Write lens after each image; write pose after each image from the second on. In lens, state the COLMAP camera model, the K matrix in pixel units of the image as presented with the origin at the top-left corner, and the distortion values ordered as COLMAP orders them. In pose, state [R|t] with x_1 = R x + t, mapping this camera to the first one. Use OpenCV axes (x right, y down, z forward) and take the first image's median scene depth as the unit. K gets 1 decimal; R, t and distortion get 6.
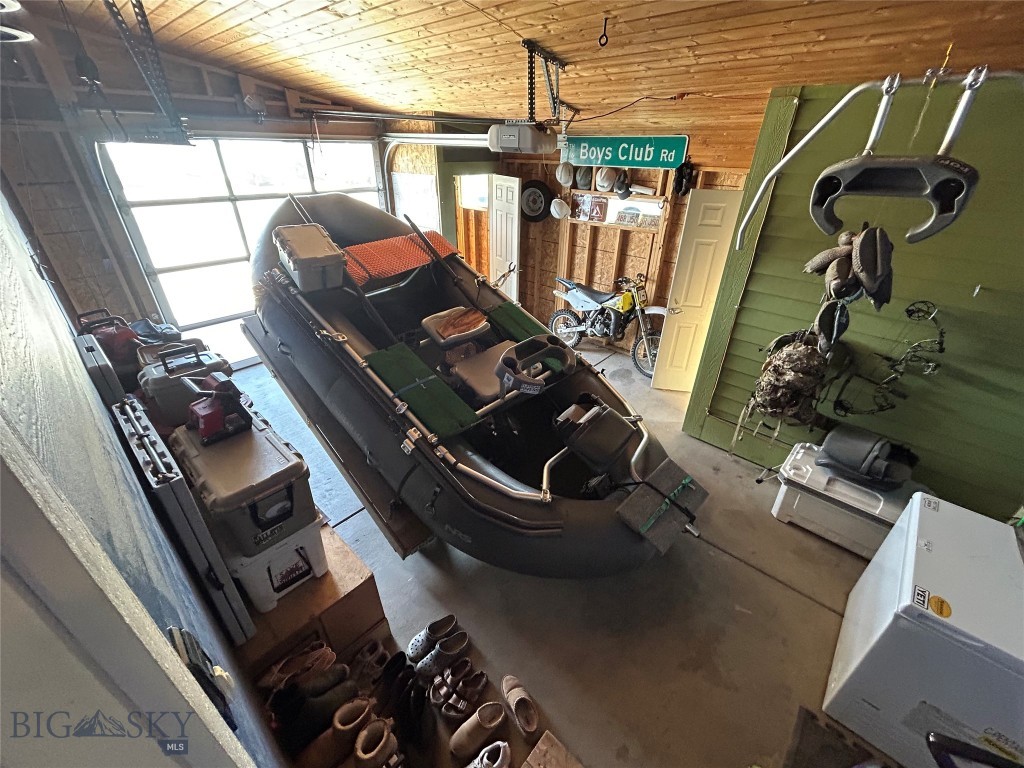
lens RADIAL K [[418.8, 0, 512.0], [0, 418.8, 384.0], [0, 0, 1]] dist [-0.000697, 0.000791]
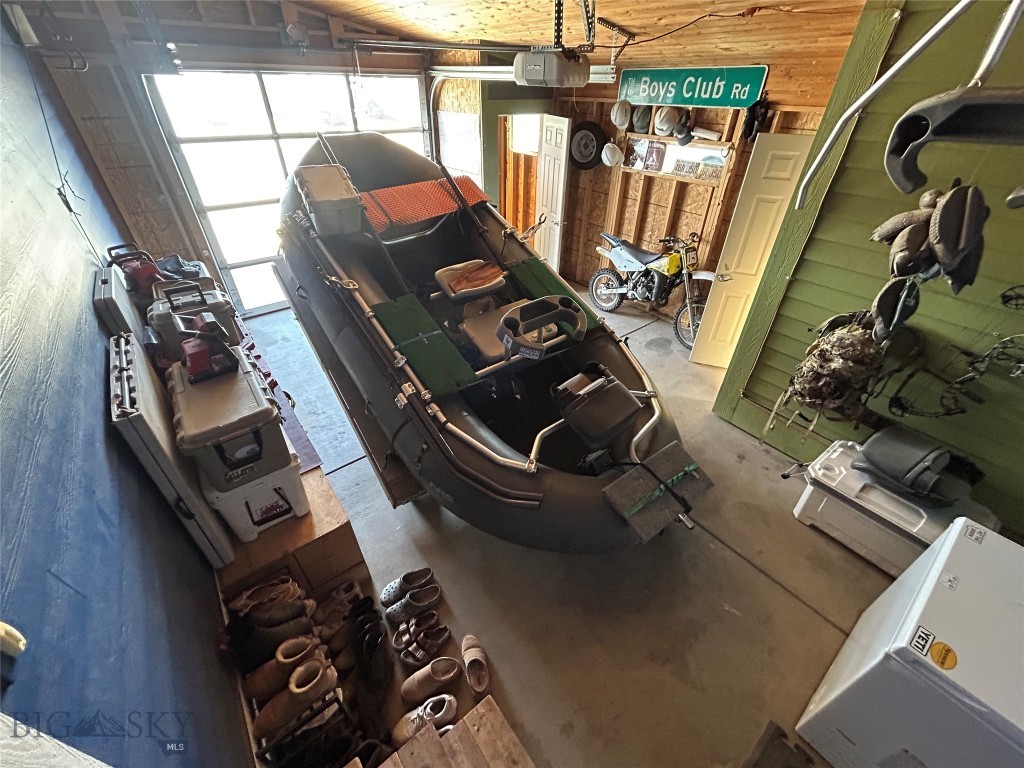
lens RADIAL K [[418.8, 0, 512.0], [0, 418.8, 384.0], [0, 0, 1]] dist [-0.000697, 0.000791]
pose [[0.986567, 0.094760, -0.133063, 0.120018], [-0.080300, 0.990669, 0.110124, -0.018013], [0.142257, -0.097960, 0.984970, 0.052744]]
